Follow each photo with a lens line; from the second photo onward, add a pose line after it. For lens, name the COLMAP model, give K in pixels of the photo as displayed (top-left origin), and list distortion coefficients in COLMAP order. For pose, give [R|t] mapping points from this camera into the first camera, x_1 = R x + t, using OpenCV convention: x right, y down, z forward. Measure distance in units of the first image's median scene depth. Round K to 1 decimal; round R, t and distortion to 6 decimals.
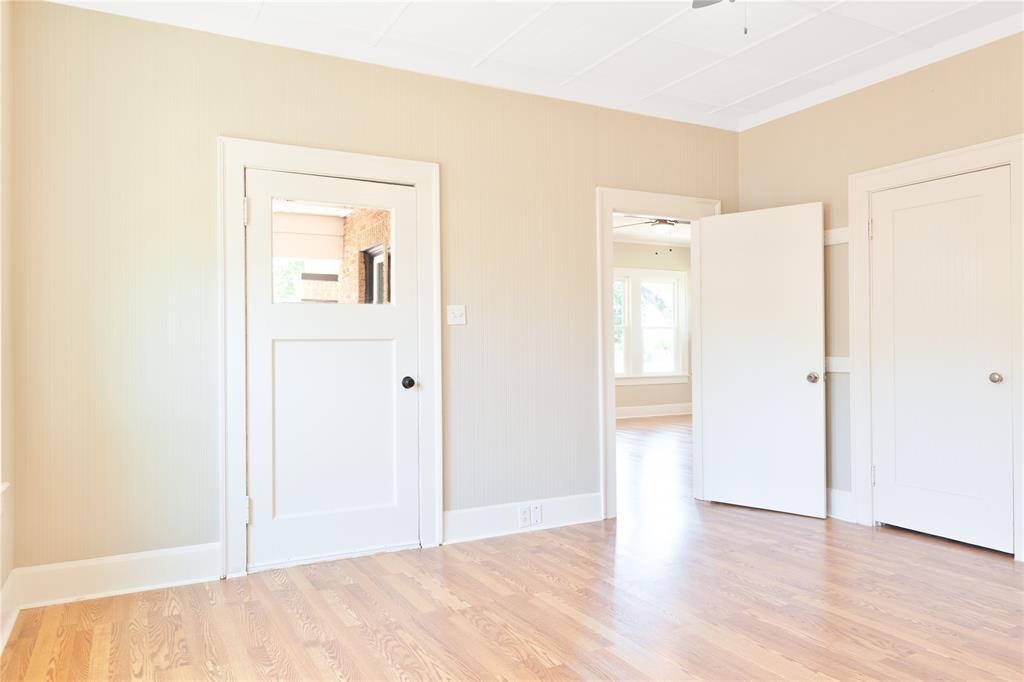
lens RADIAL K [[702.6, 0, 517.8], [0, 702.6, 345.1], [0, 0, 1]] dist [-0.003596, 0.001407]
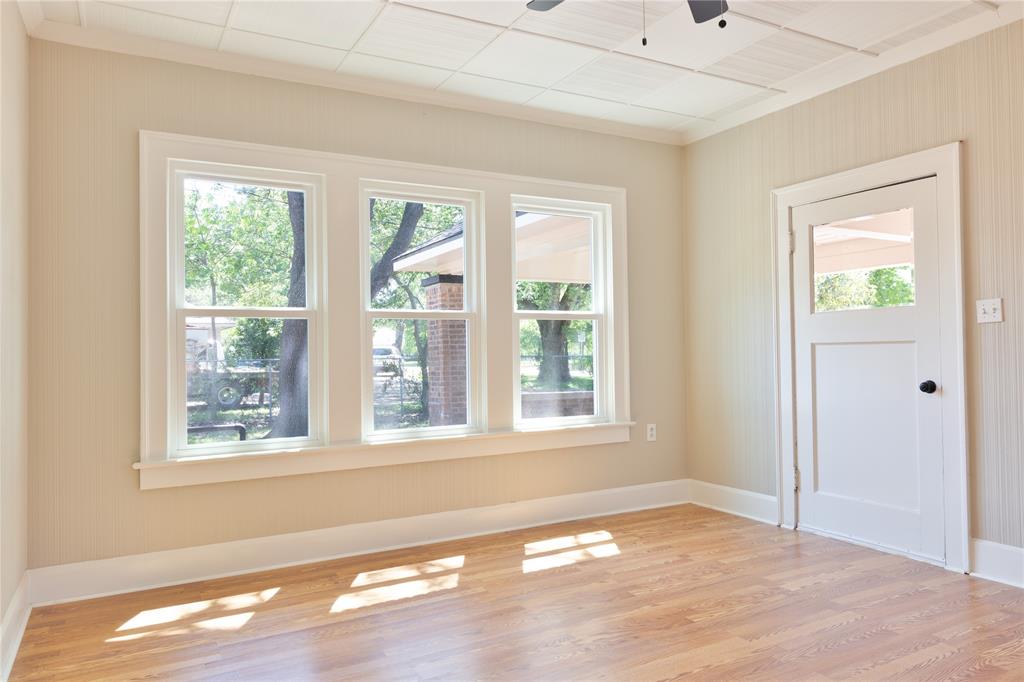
lens RADIAL K [[702.6, 0, 506.7], [0, 702.6, 347.5], [0, 0, 1]] dist [-0.003596, 0.001407]
pose [[-0.004076, 0.000073, -0.999992, 0.937726], [0.012494, 0.999922, 0.000022, -0.007748], [0.999914, -0.012494, -0.004076, 0.524241]]
